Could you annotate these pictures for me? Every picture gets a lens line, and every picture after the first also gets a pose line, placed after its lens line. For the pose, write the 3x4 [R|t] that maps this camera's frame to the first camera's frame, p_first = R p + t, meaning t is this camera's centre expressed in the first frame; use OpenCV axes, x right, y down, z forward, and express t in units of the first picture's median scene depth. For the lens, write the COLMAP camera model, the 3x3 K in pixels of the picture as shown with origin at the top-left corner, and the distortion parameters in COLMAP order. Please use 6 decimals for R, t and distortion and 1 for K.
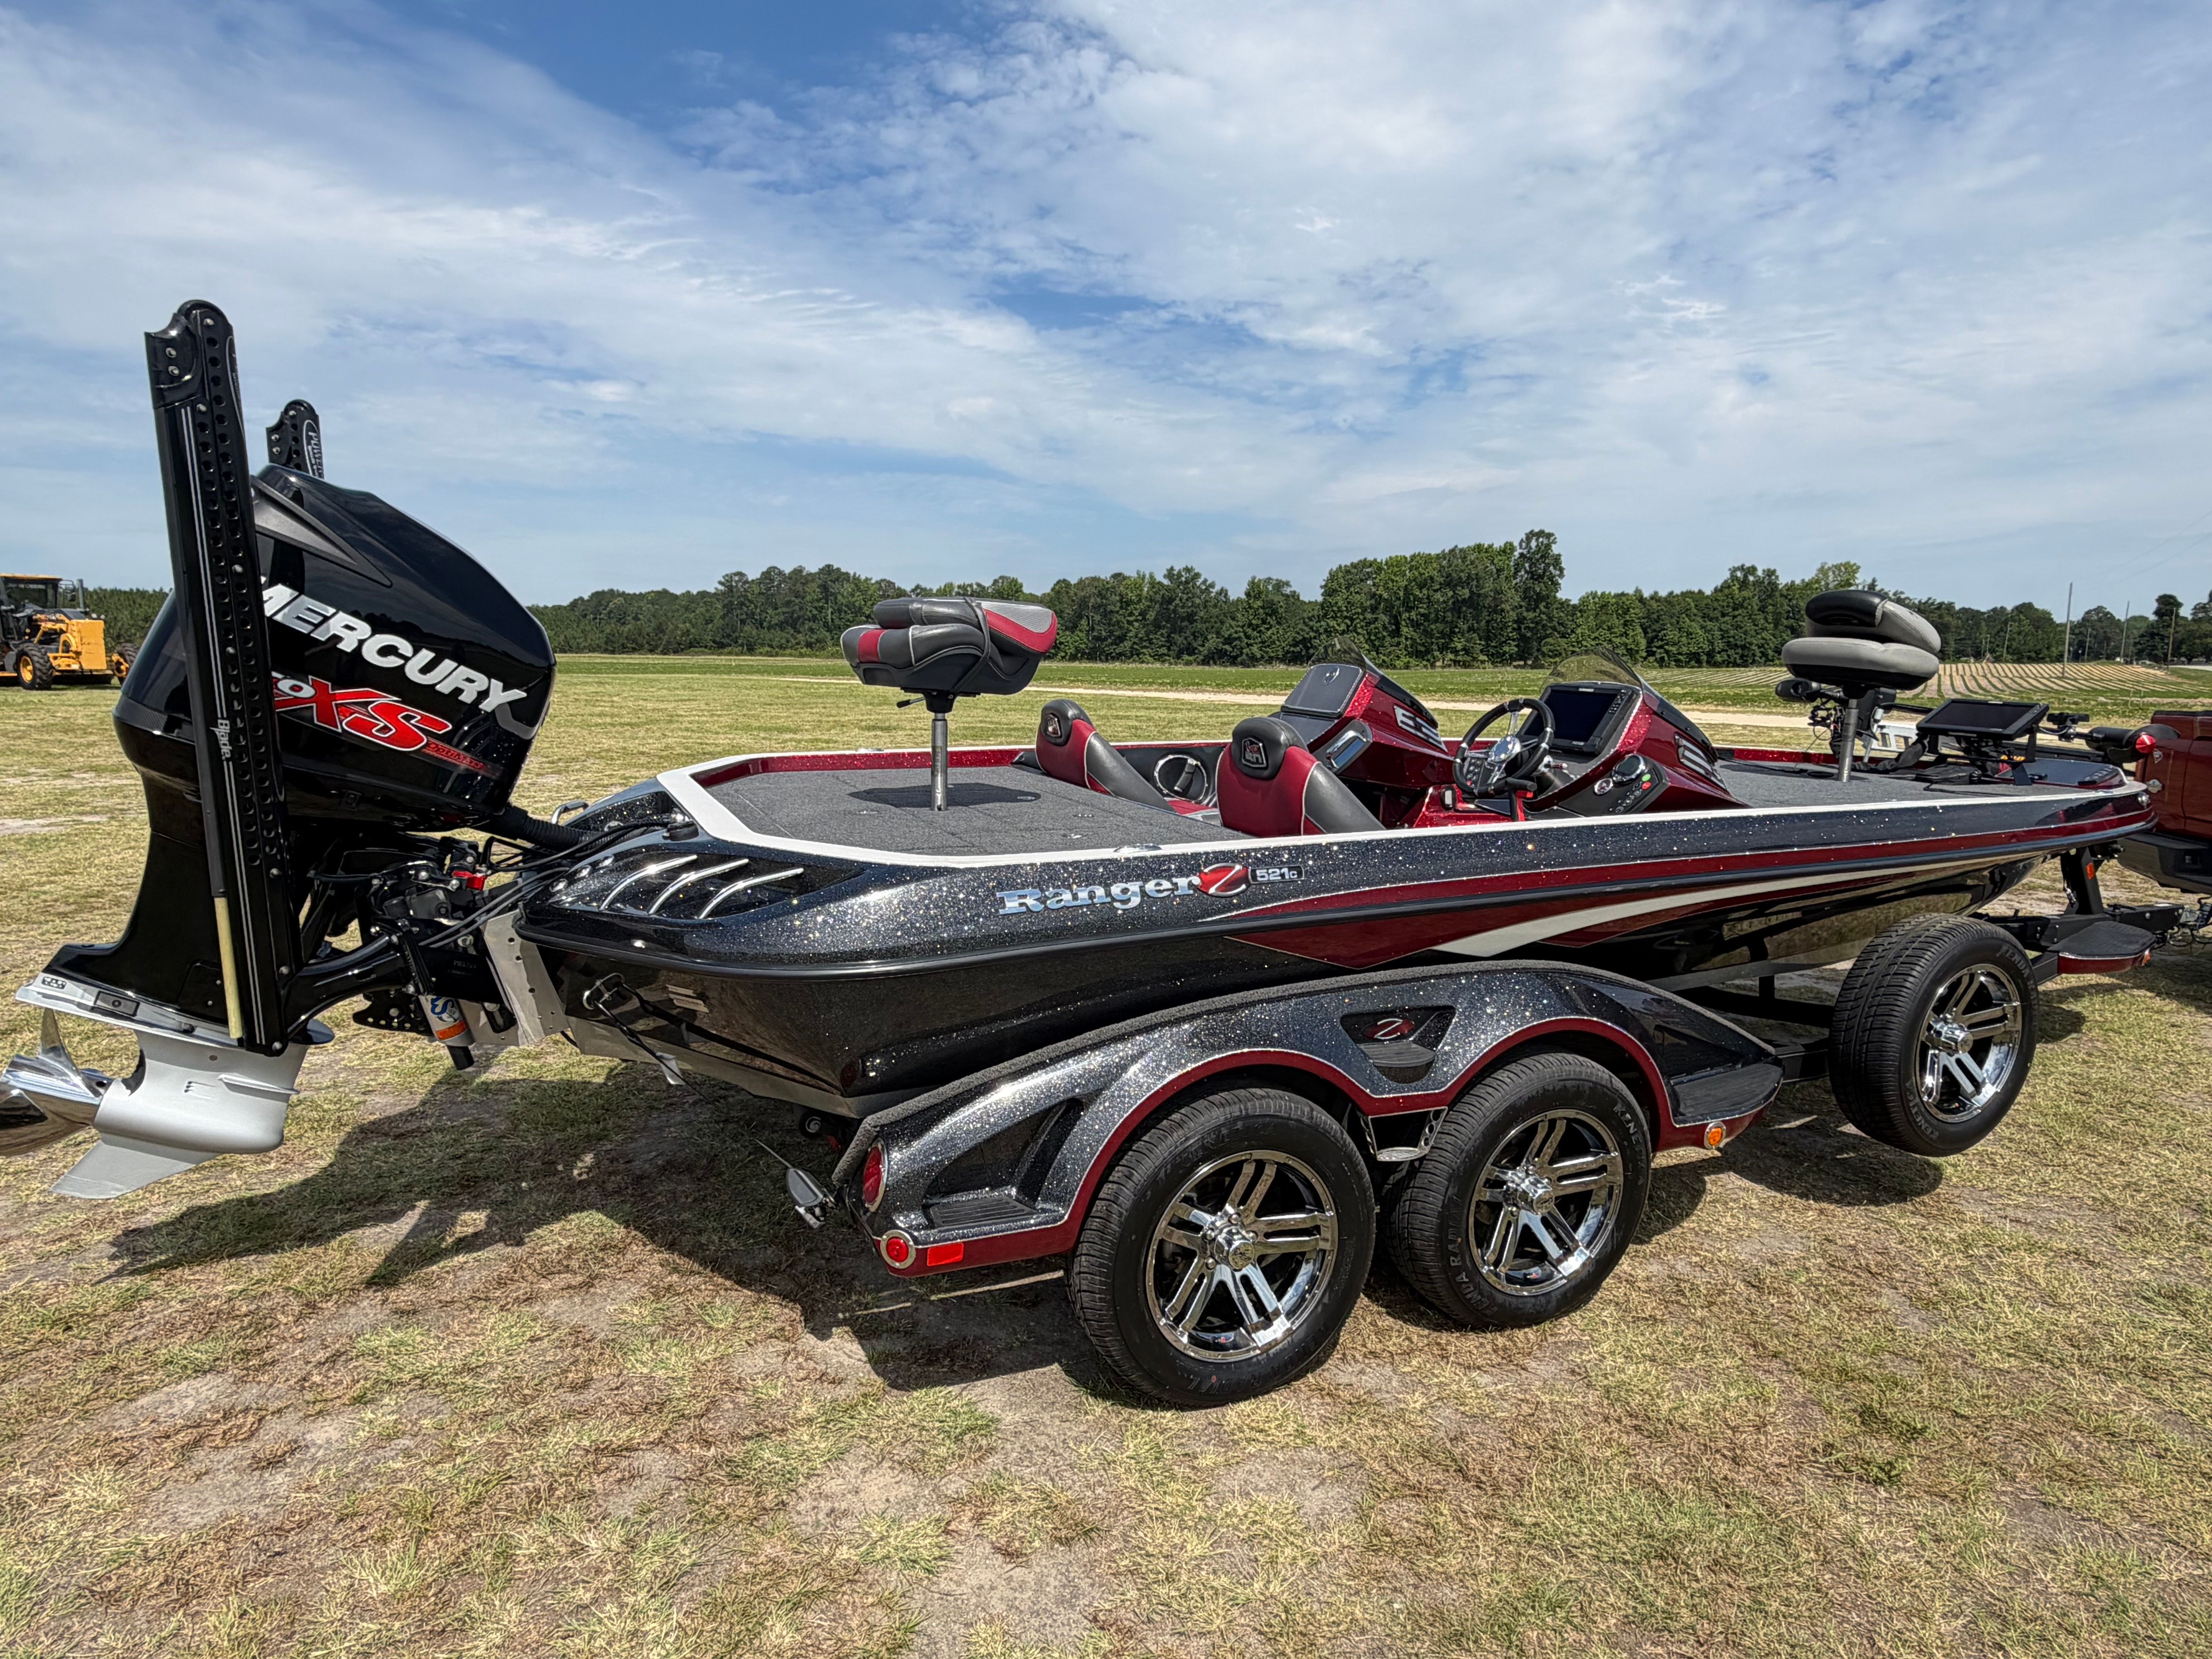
lens RADIAL K [[1252.1, 0, 1040.0], [0, 1252.1, 832.5], [0, 0, 1]] dist [-0.002929, 0.000571]
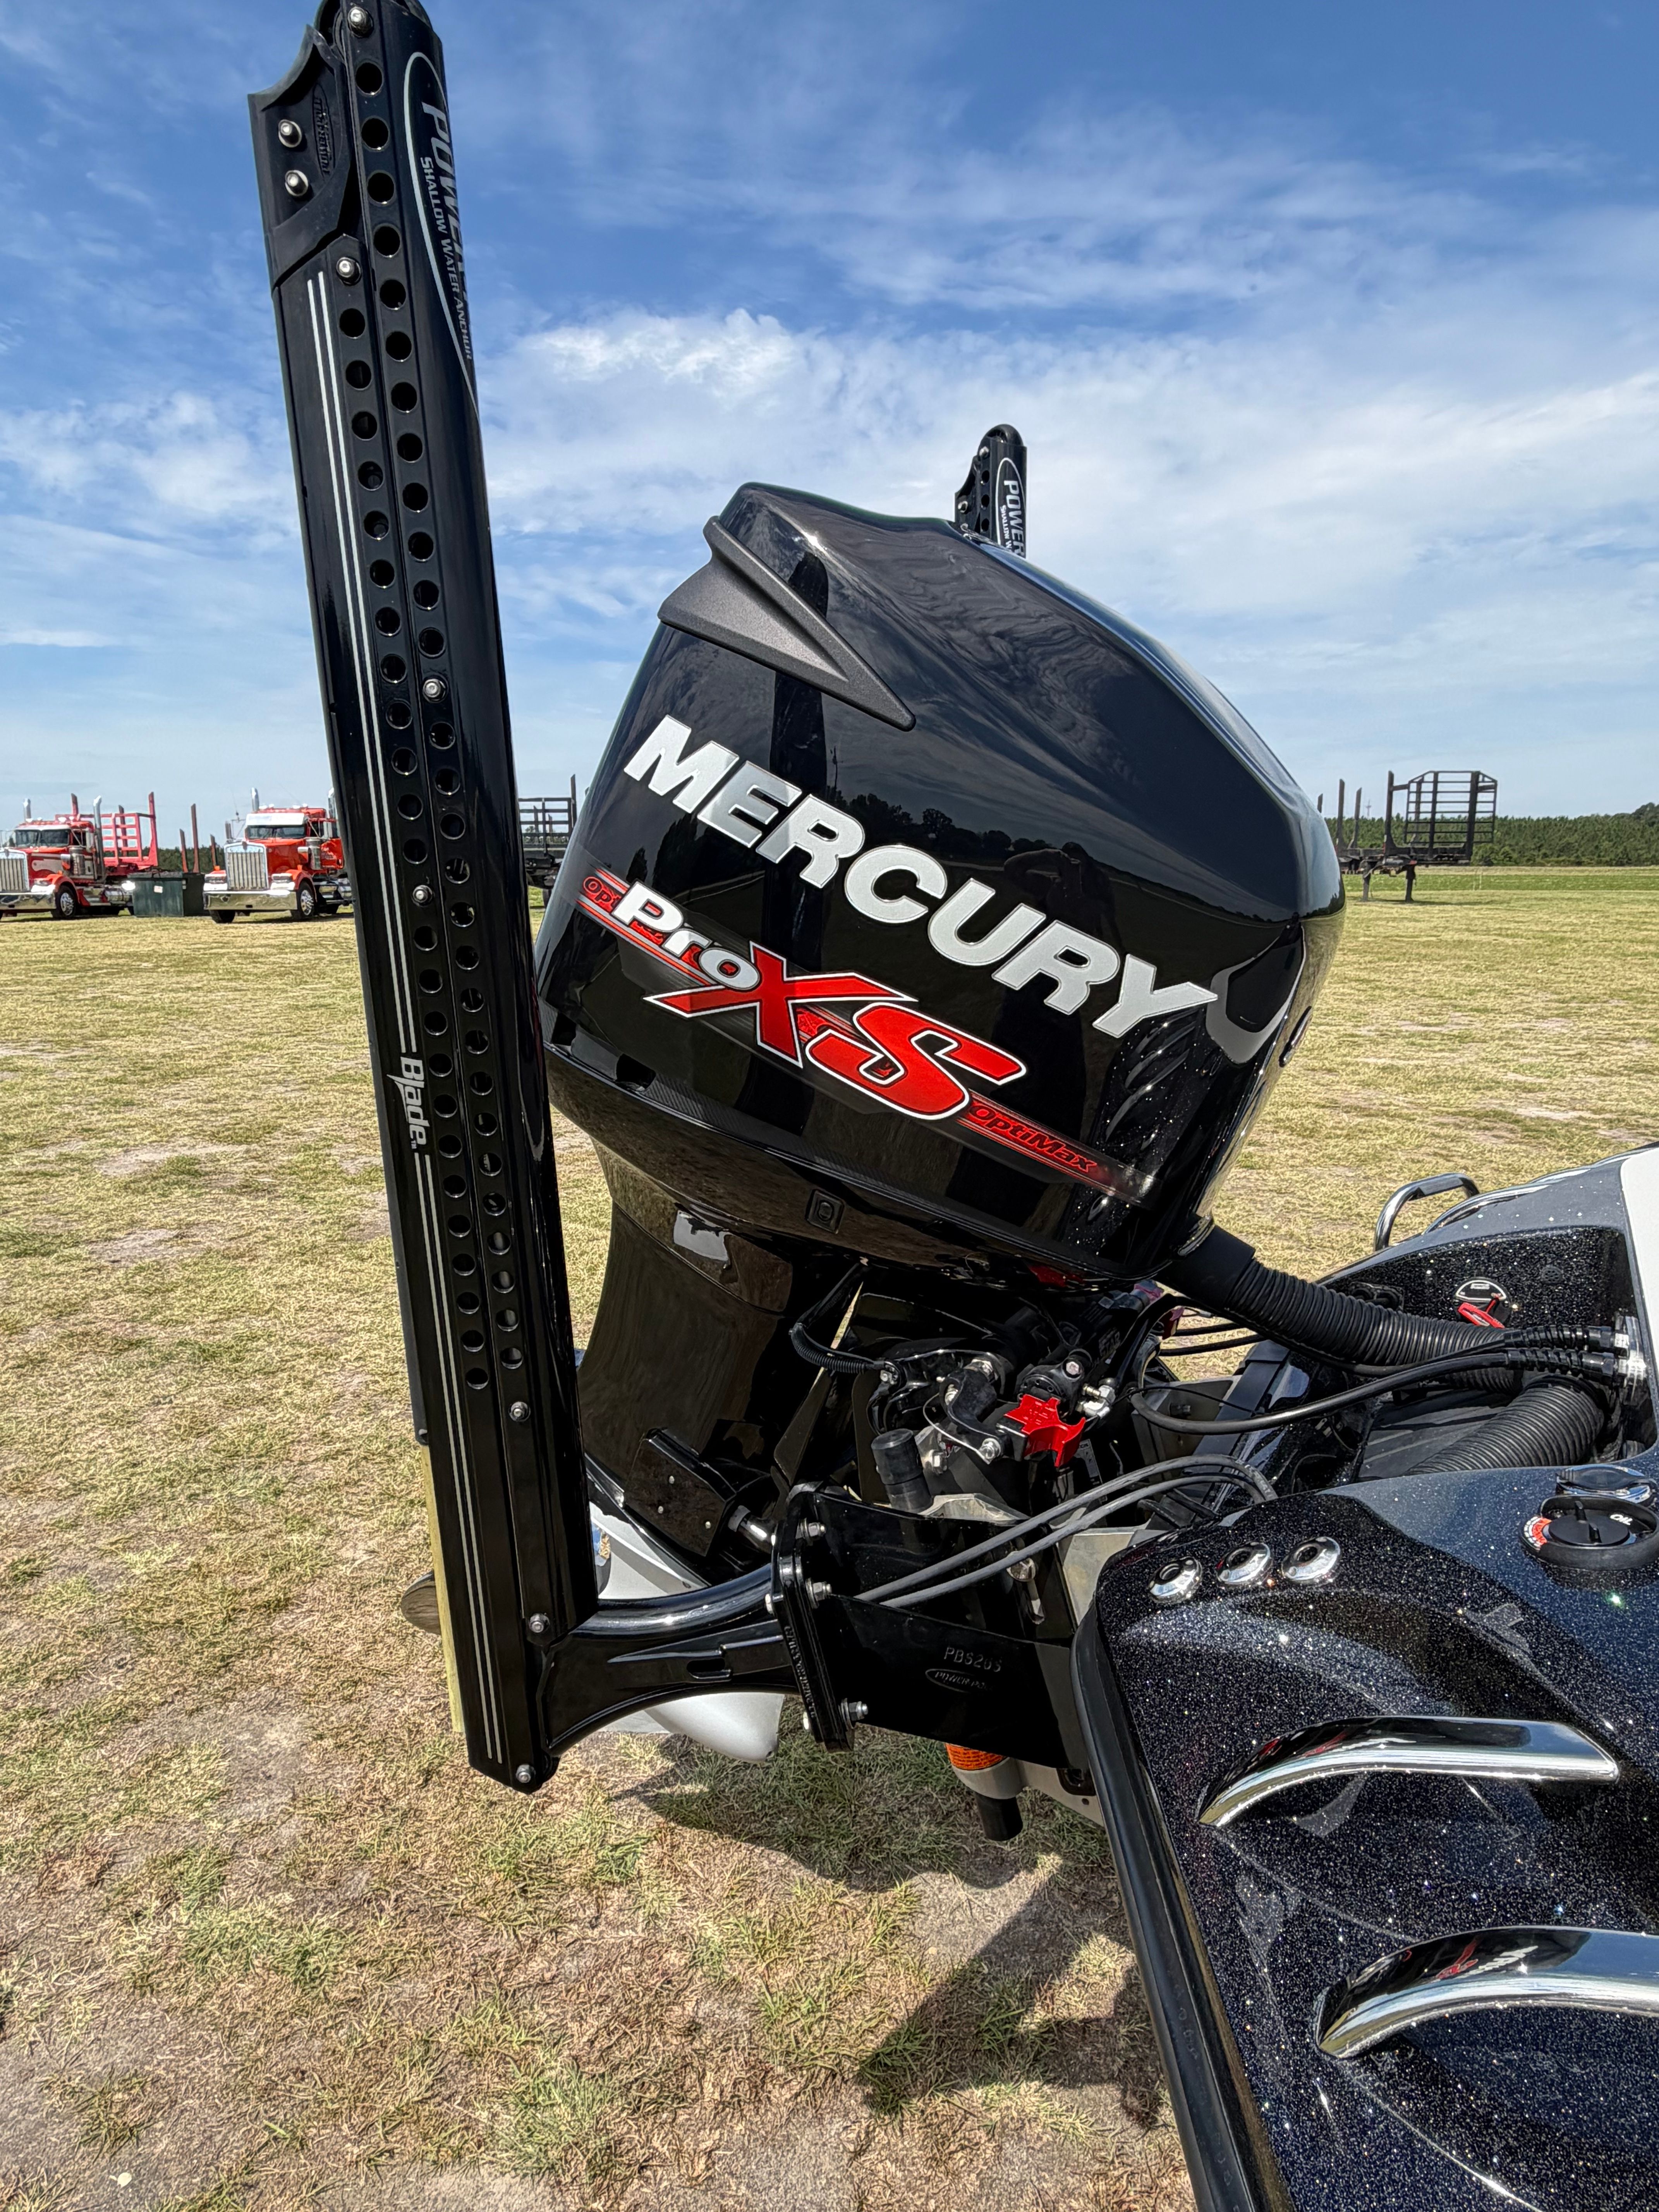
lens RADIAL K [[1252.1, 0, 873.0], [0, 1252.1, 1094.3], [0, 0, 1]] dist [-0.002929, 0.000571]
pose [[0.627867, 0.124344, -0.768324, -0.040764], [-0.096245, 0.991983, 0.081890, -0.022713], [0.772347, 0.022531, 0.634801, 0.151896]]
